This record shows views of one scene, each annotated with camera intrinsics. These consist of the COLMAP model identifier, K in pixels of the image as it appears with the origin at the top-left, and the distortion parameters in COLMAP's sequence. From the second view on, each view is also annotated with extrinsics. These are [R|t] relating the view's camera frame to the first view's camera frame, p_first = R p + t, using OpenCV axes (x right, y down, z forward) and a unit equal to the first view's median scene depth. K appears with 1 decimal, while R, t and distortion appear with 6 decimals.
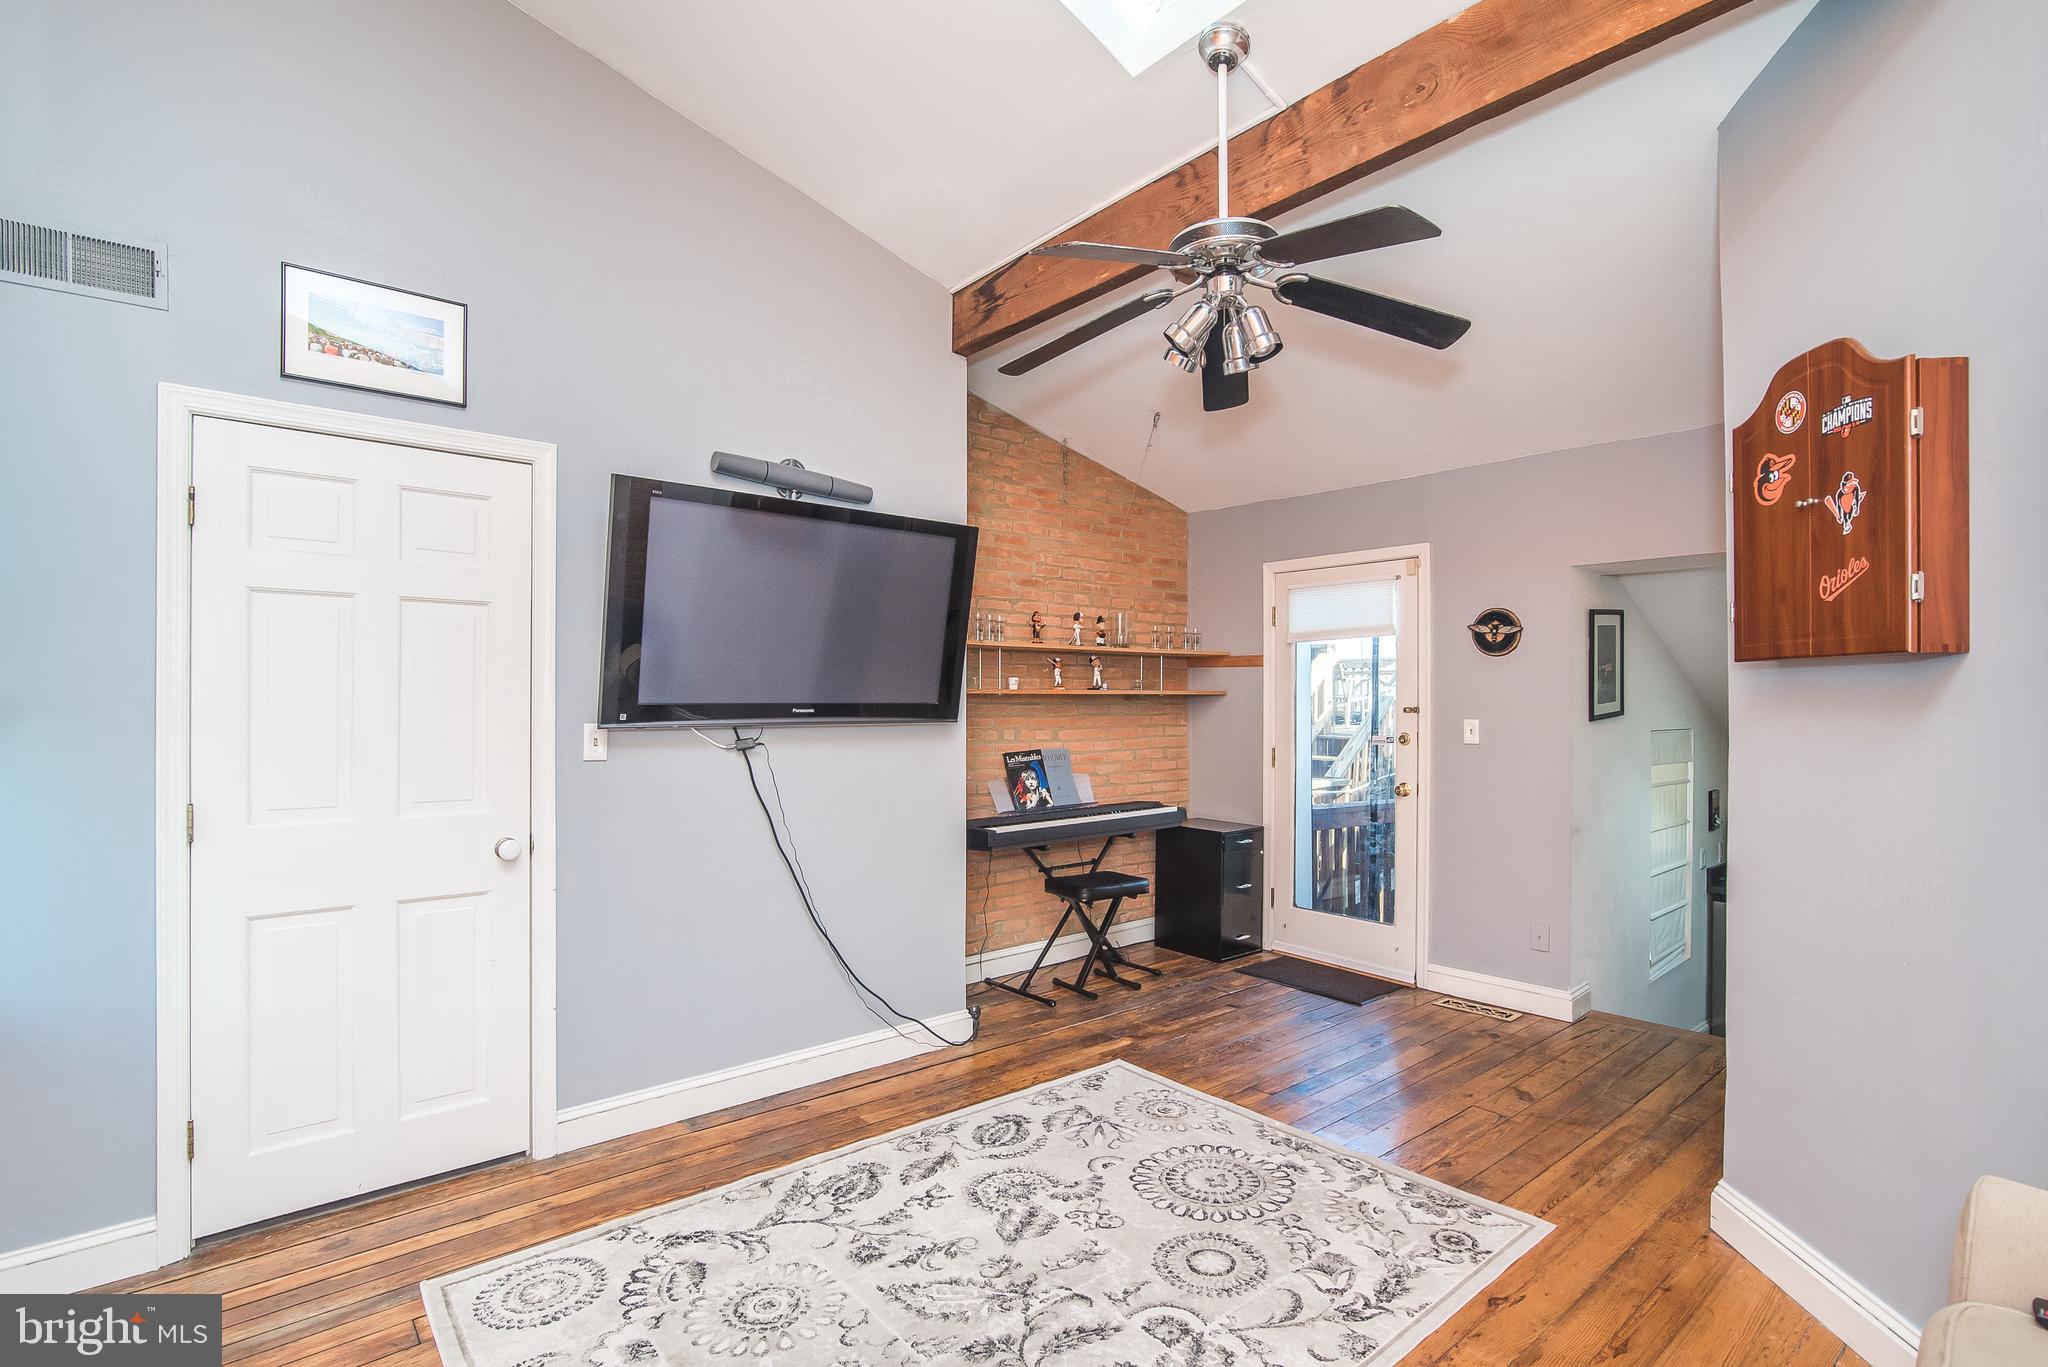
lens RADIAL K [[951.5, 0, 1021.7], [0, 951.5, 694.7], [0, 0, 1]] dist [-0.011235, 0.001278]
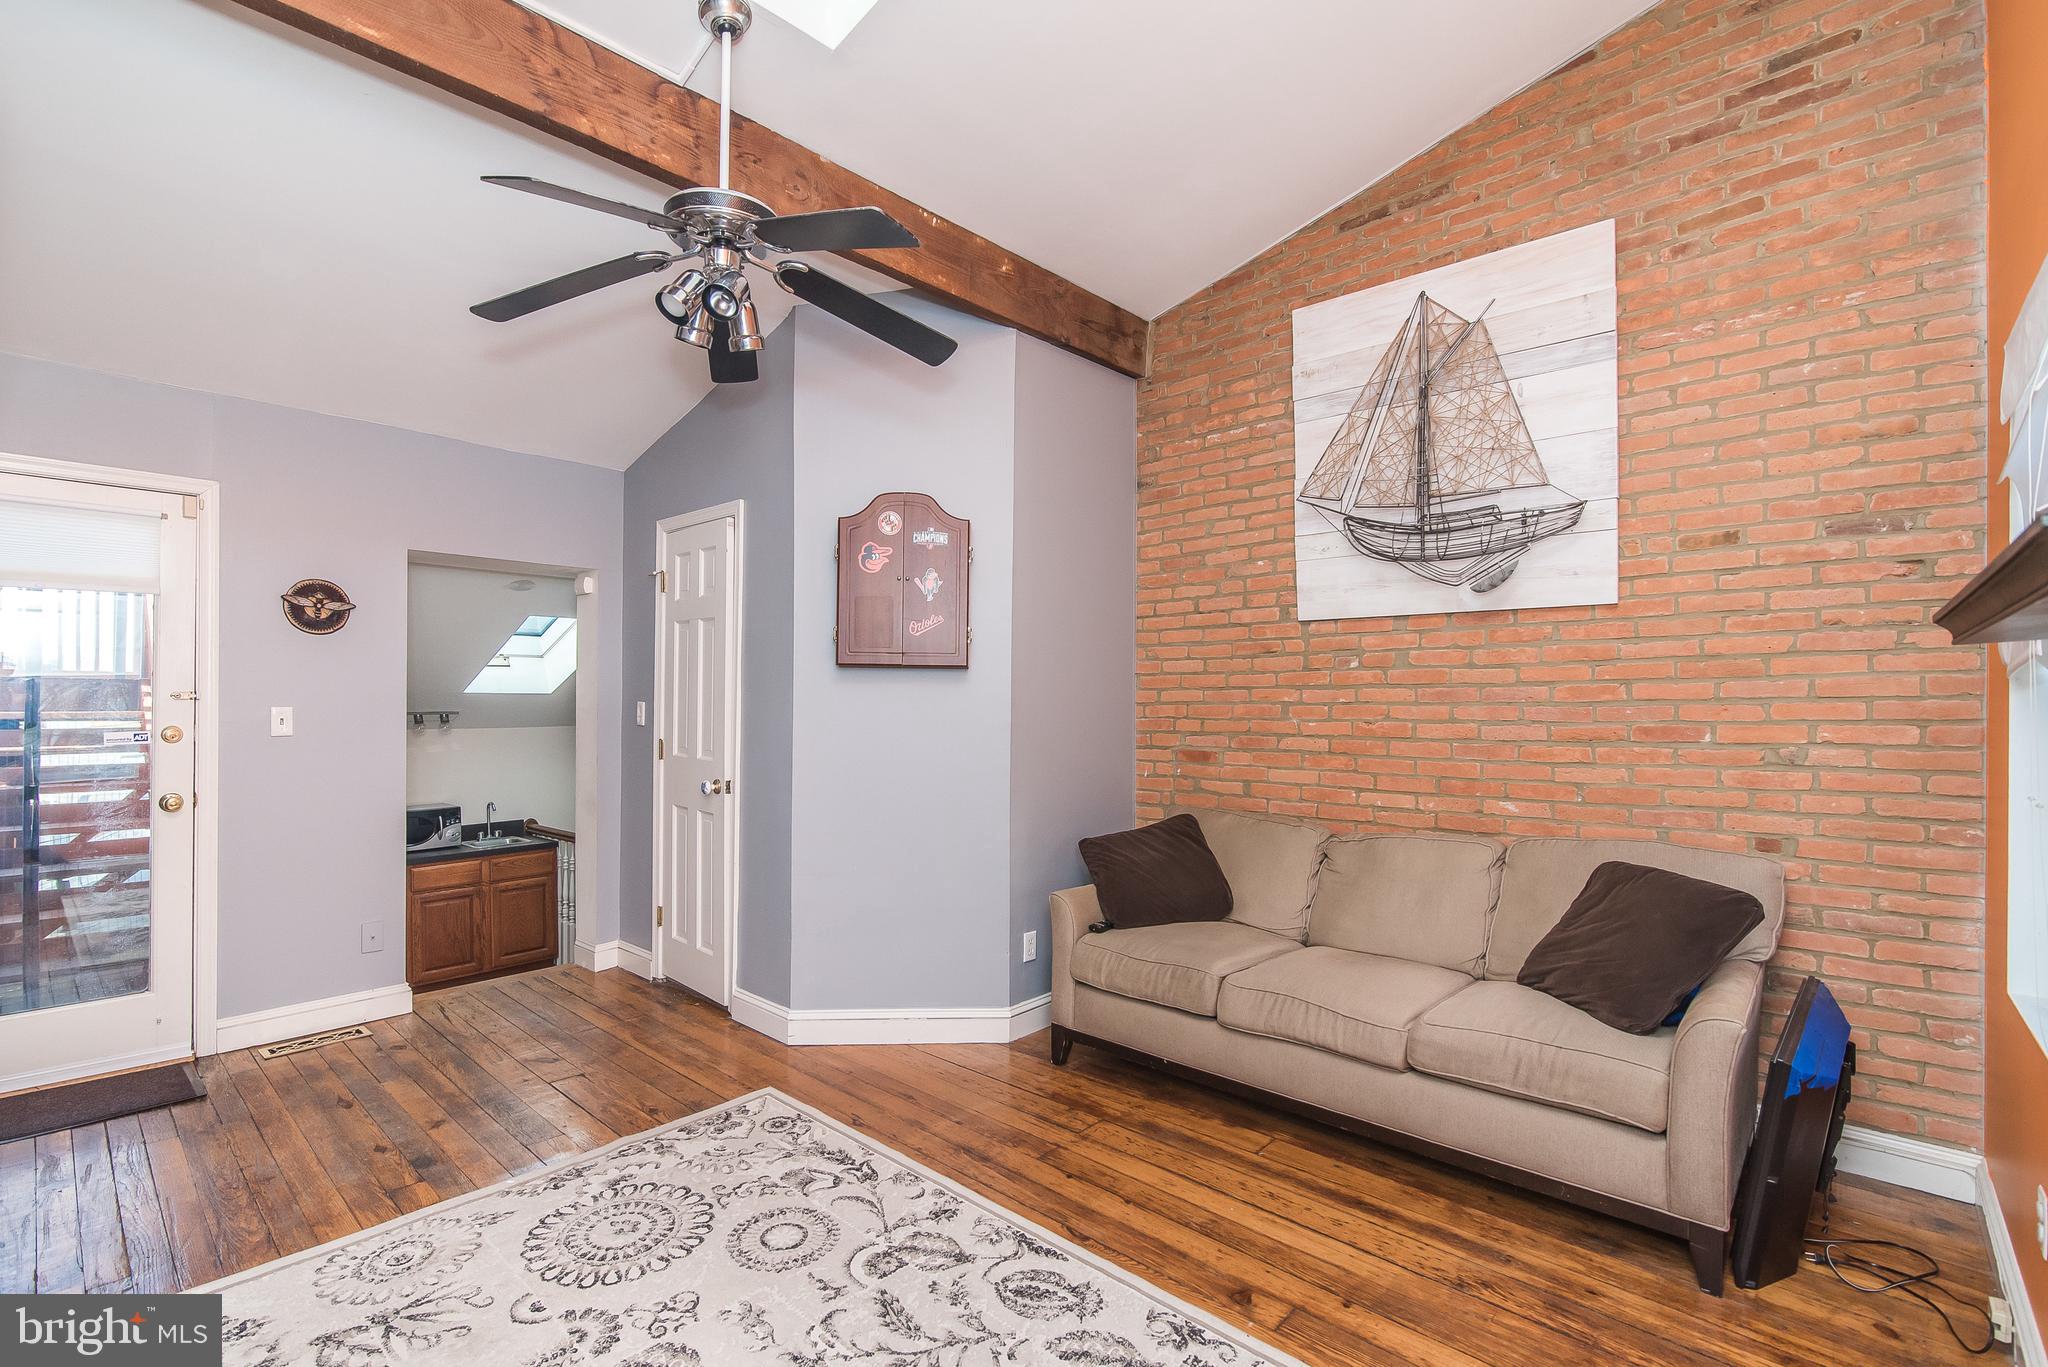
lens RADIAL K [[951.5, 0, 1021.7], [0, 951.5, 694.7], [0, 0, 1]] dist [-0.011235, 0.001278]
pose [[-0.126231, -0.000168, 0.992001, -0.714707], [-0.015780, 0.999874, -0.001838, 0.010086], [-0.991875, -0.015886, -0.126217, 0.745357]]
